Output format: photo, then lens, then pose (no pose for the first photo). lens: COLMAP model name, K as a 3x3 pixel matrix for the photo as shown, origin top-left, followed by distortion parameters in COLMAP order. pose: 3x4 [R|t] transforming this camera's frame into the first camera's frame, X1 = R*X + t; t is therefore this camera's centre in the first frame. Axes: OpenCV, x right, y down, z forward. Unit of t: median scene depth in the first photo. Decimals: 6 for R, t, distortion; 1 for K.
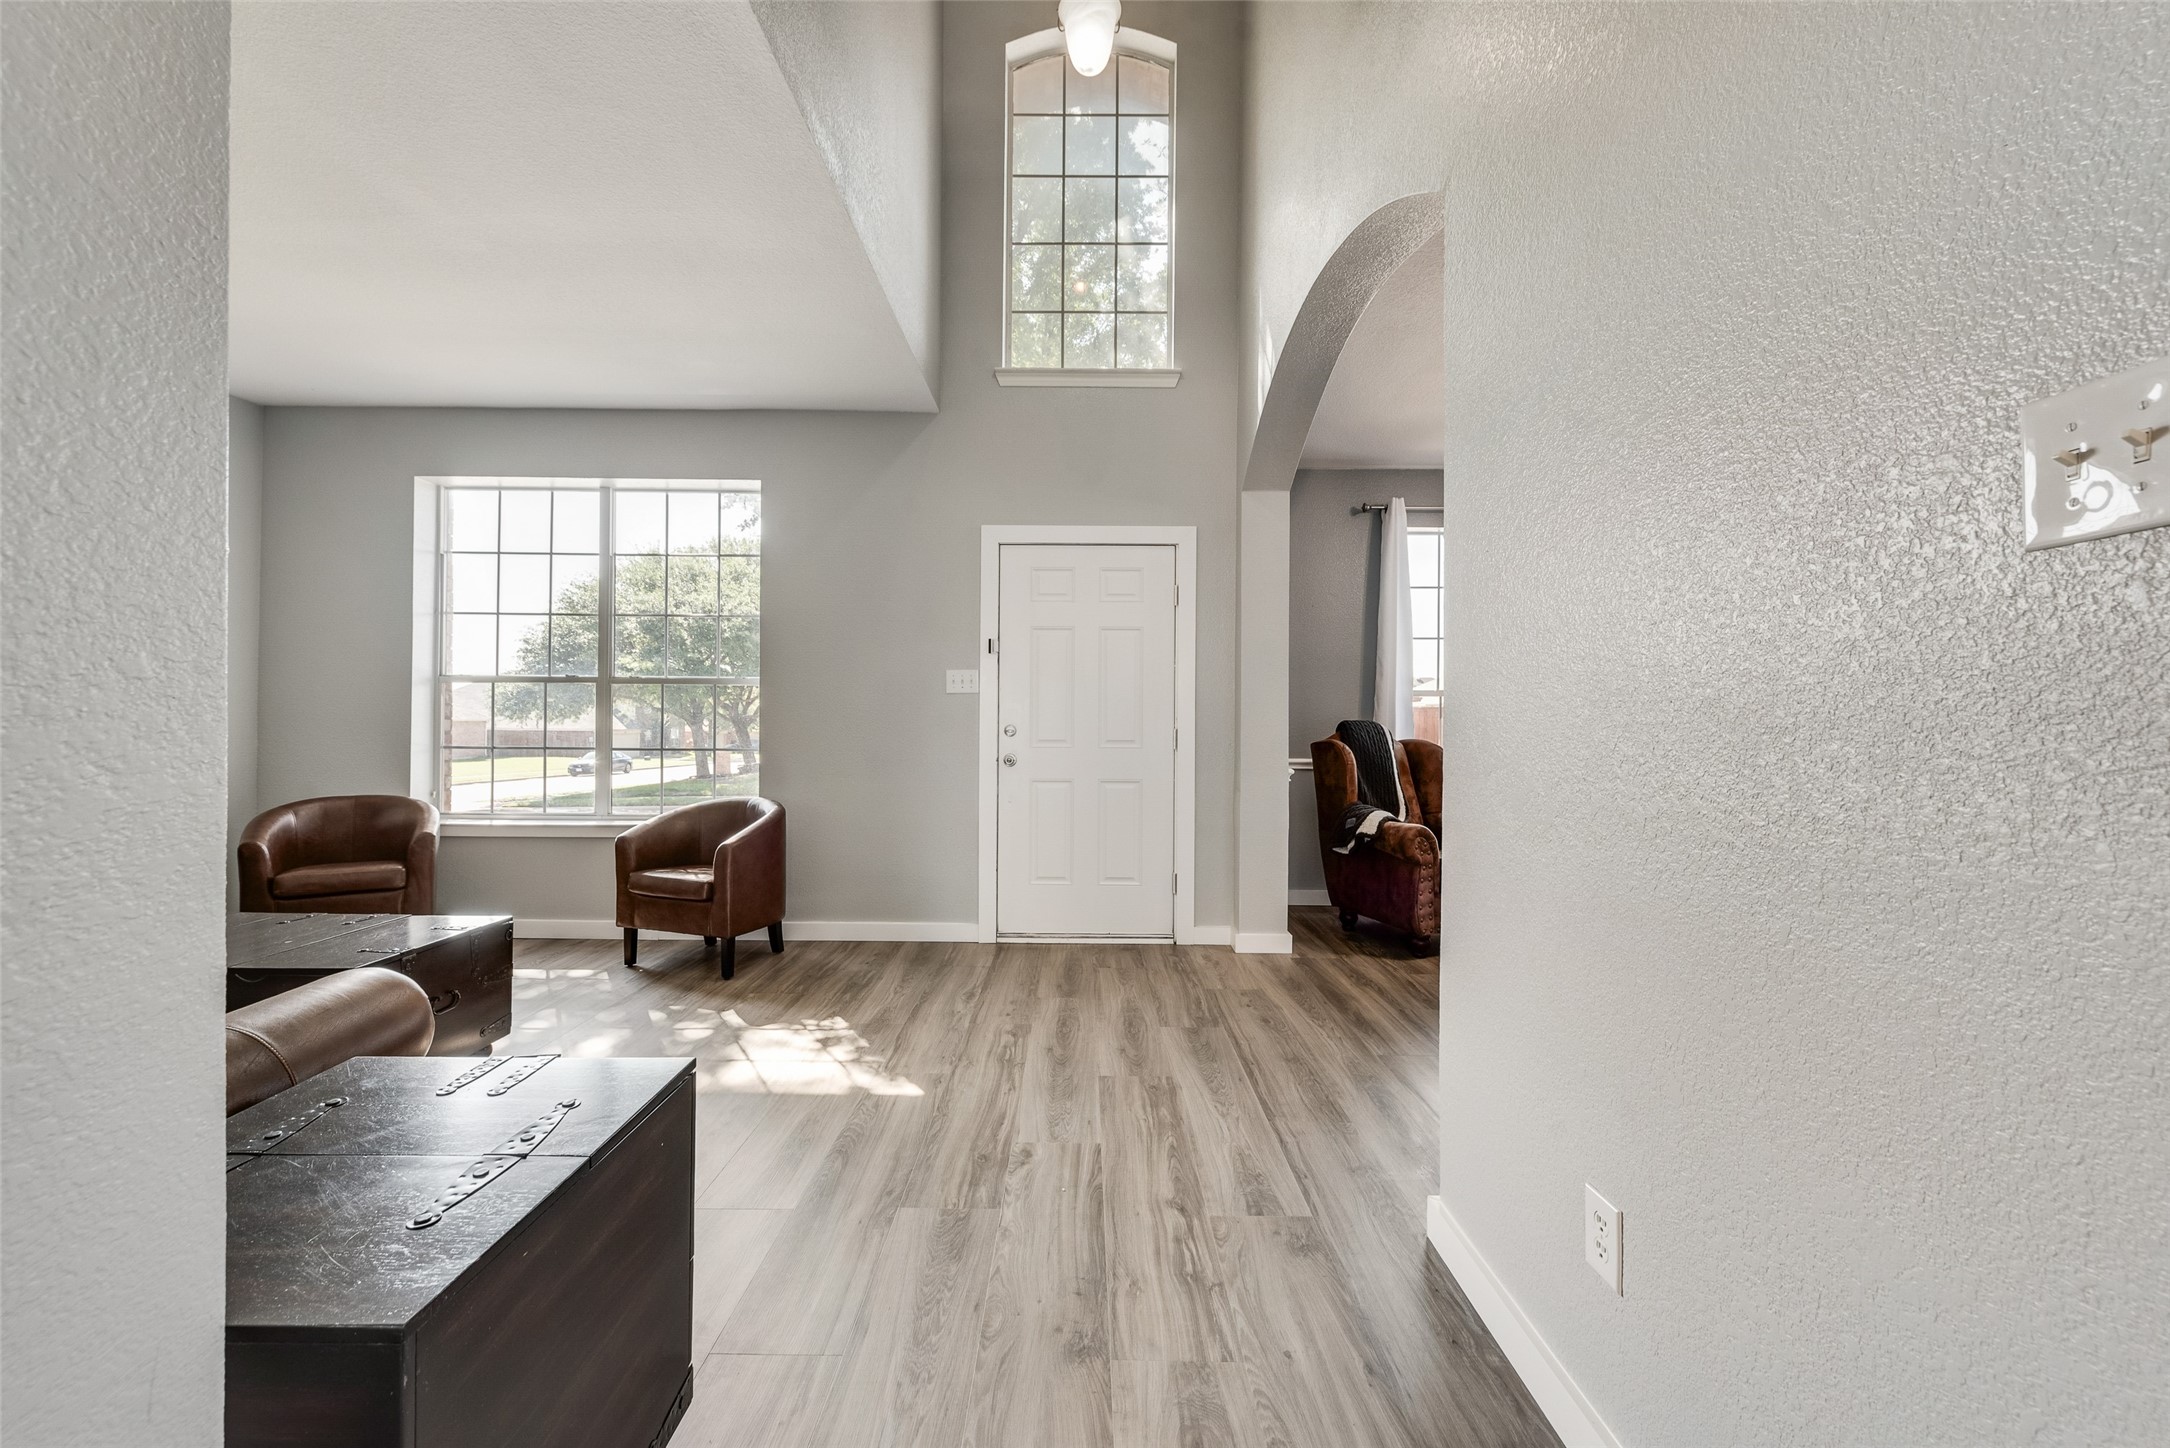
lens RADIAL K [[849.5, 0, 1077.3], [0, 849.5, 717.0], [0, 0, 1]] dist [0.010096, -0.002355]
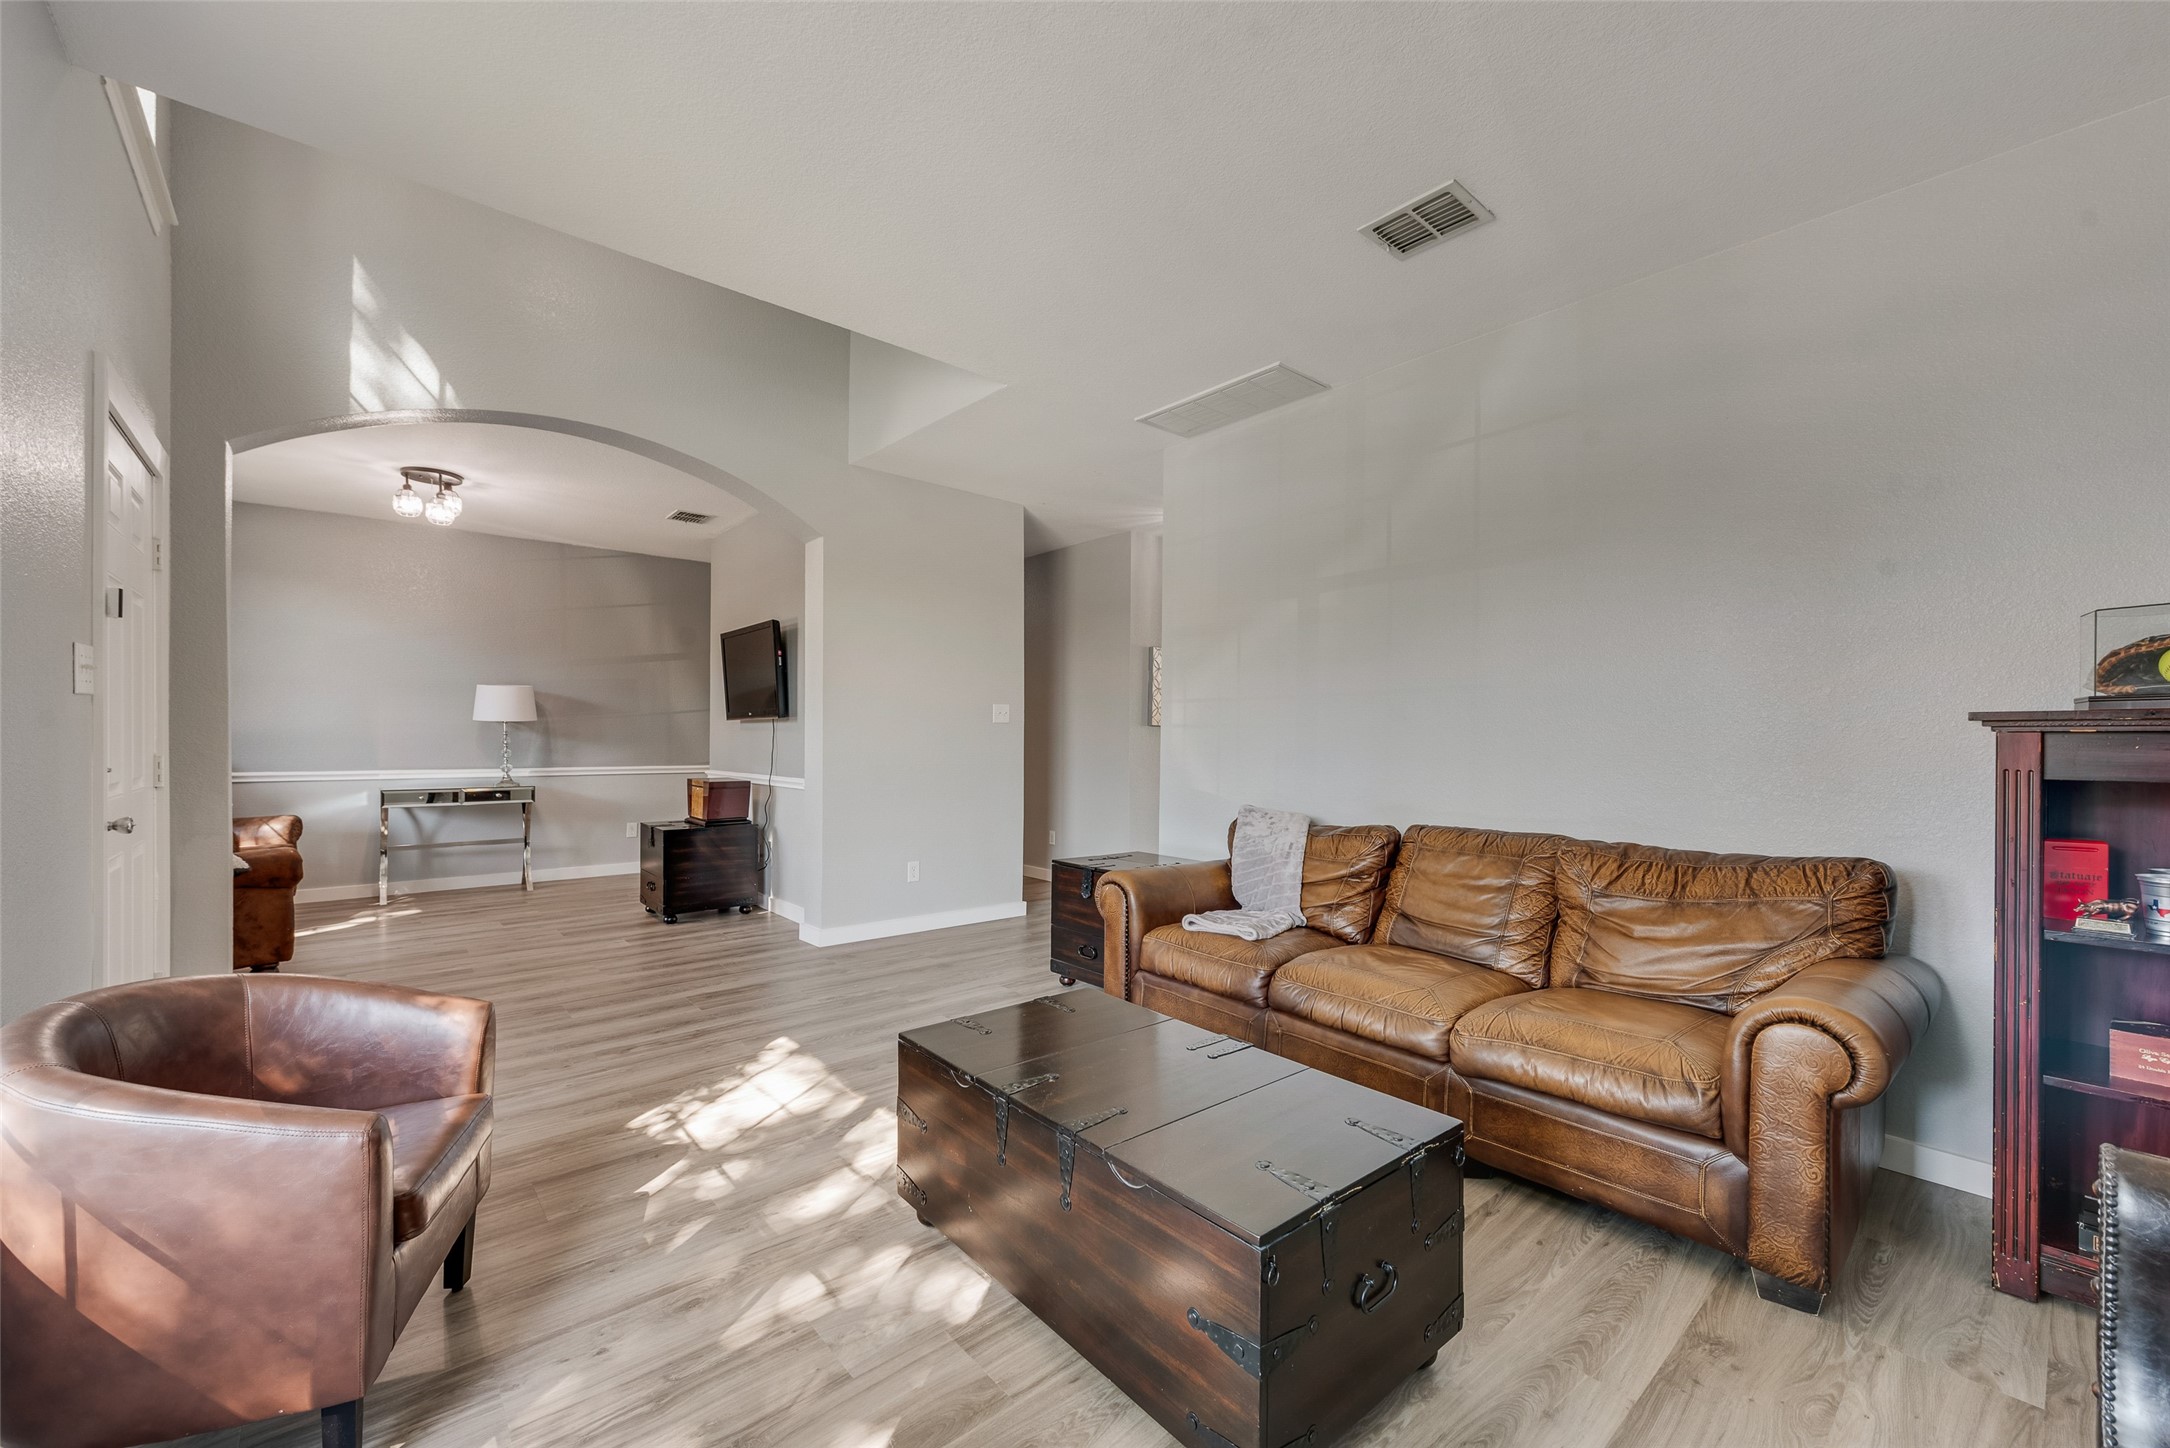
lens RADIAL K [[849.5, 0, 1070.0], [0, 849.5, 740.8], [0, 0, 1]] dist [0.010096, -0.002355]
pose [[-0.652243, -0.010615, 0.757936, -0.972212], [-0.015473, 0.999880, 0.000688, -0.012461], [-0.757852, -0.011279, -0.652329, 1.018823]]
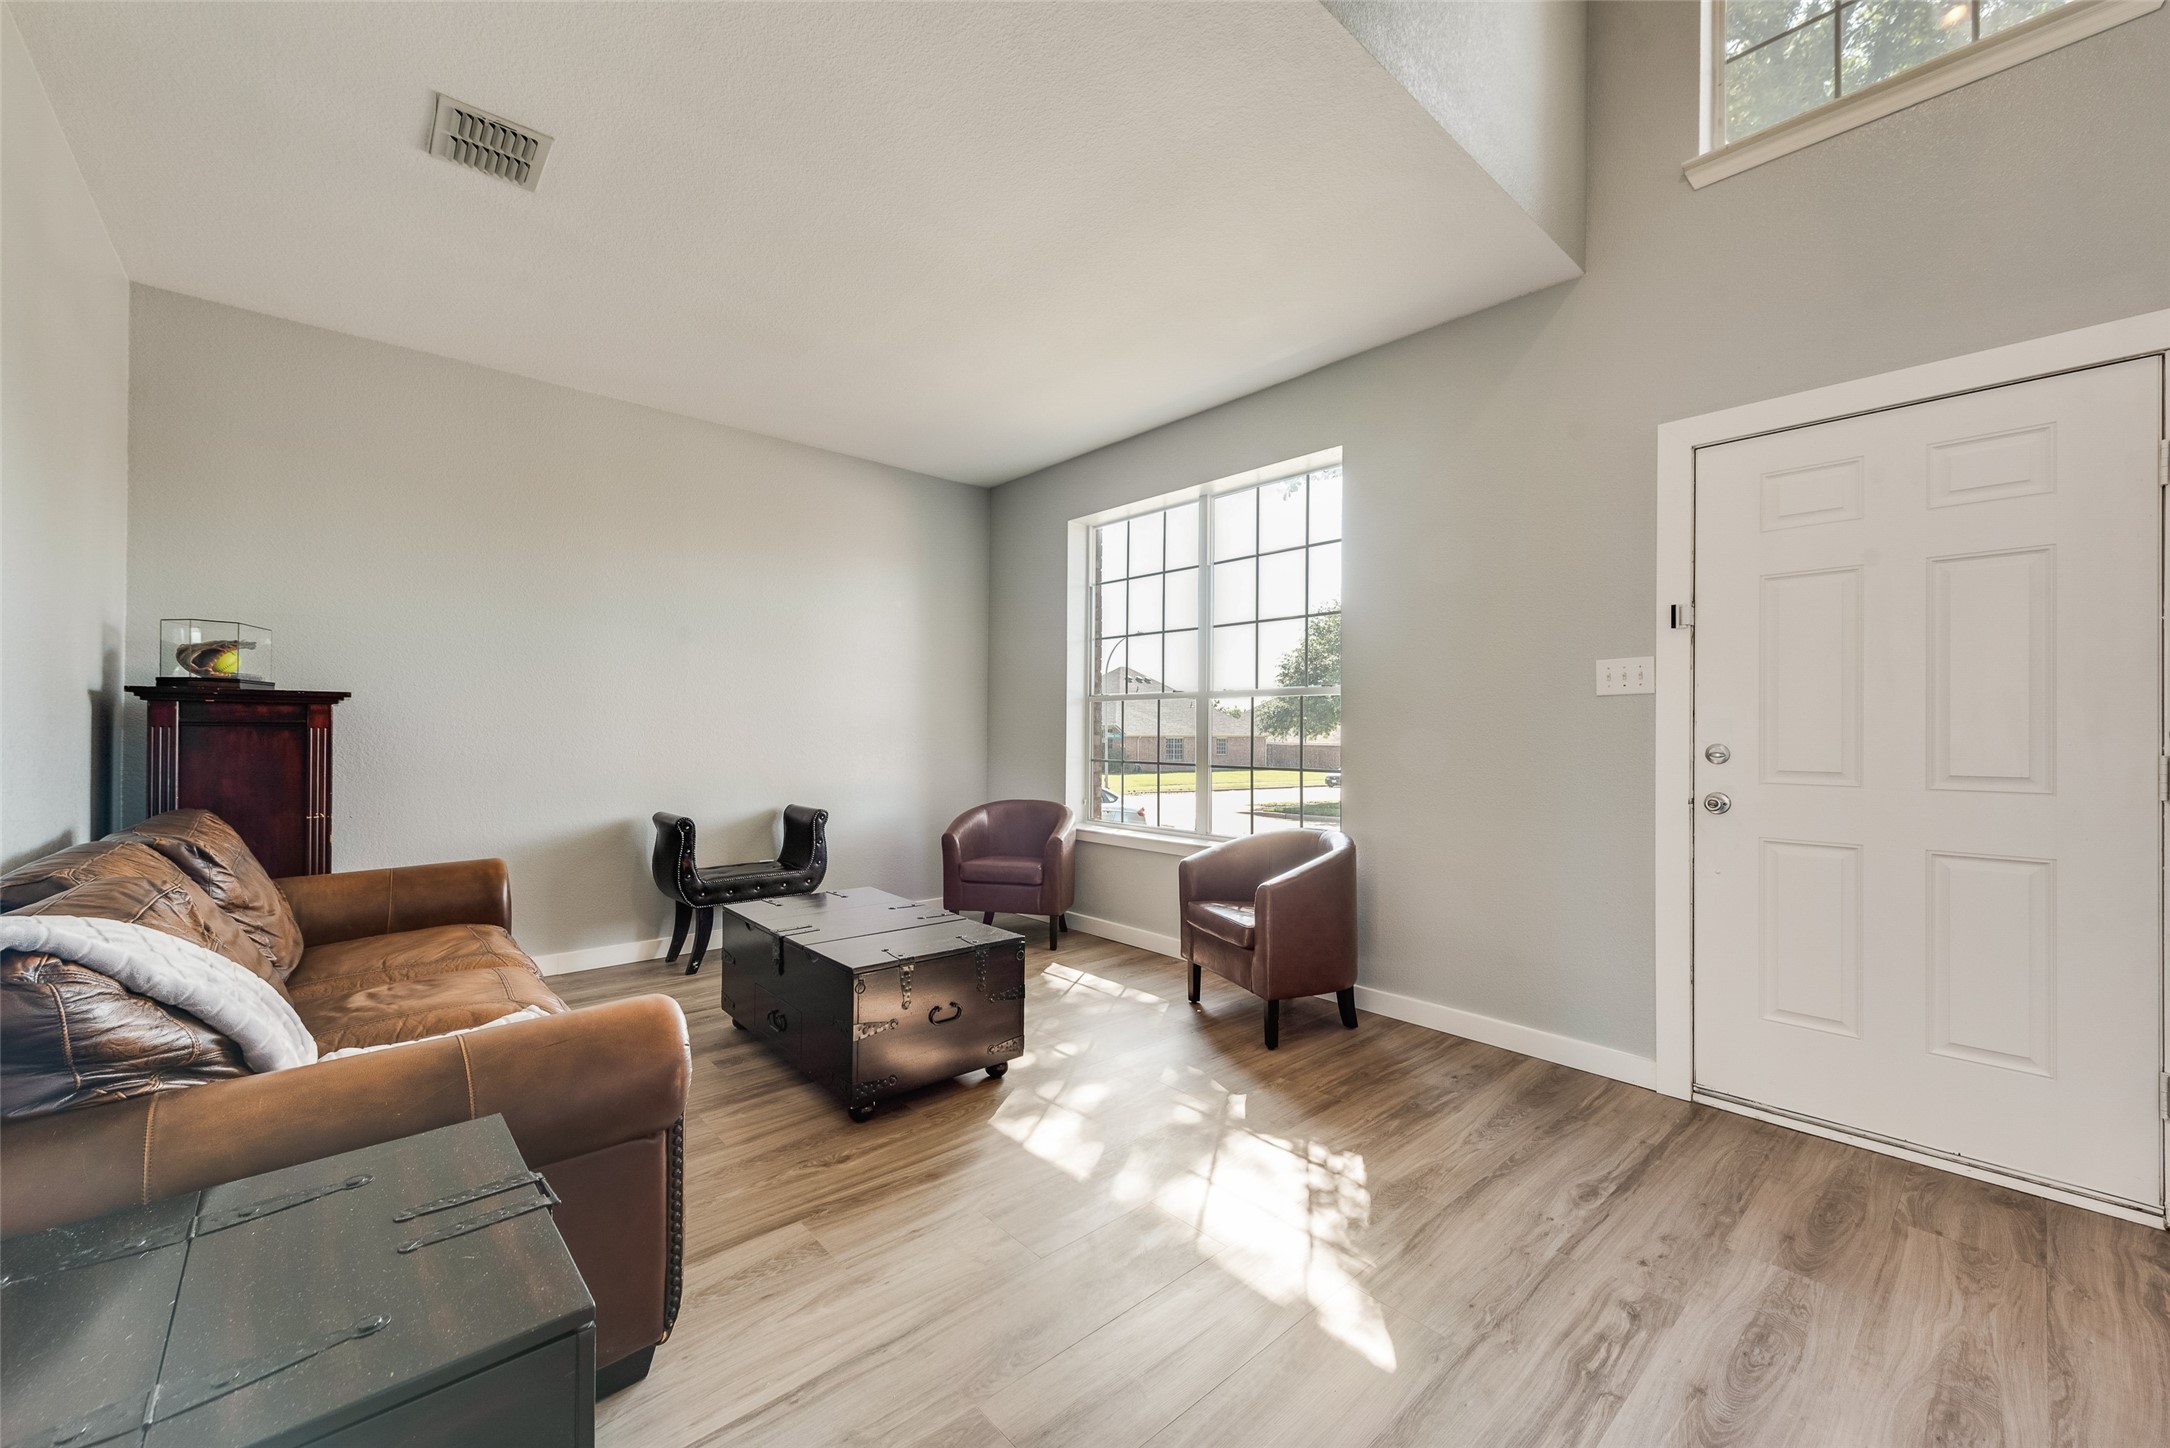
lens RADIAL K [[849.5, 0, 1072.9], [0, 849.5, 728.2], [0, 0, 1]] dist [0.010096, -0.002355]
pose [[0.666816, -0.006574, -0.745193, 0.076843], [0.002513, 0.999975, -0.006573, 0.000889], [0.745218, 0.002510, 0.666817, 0.293126]]
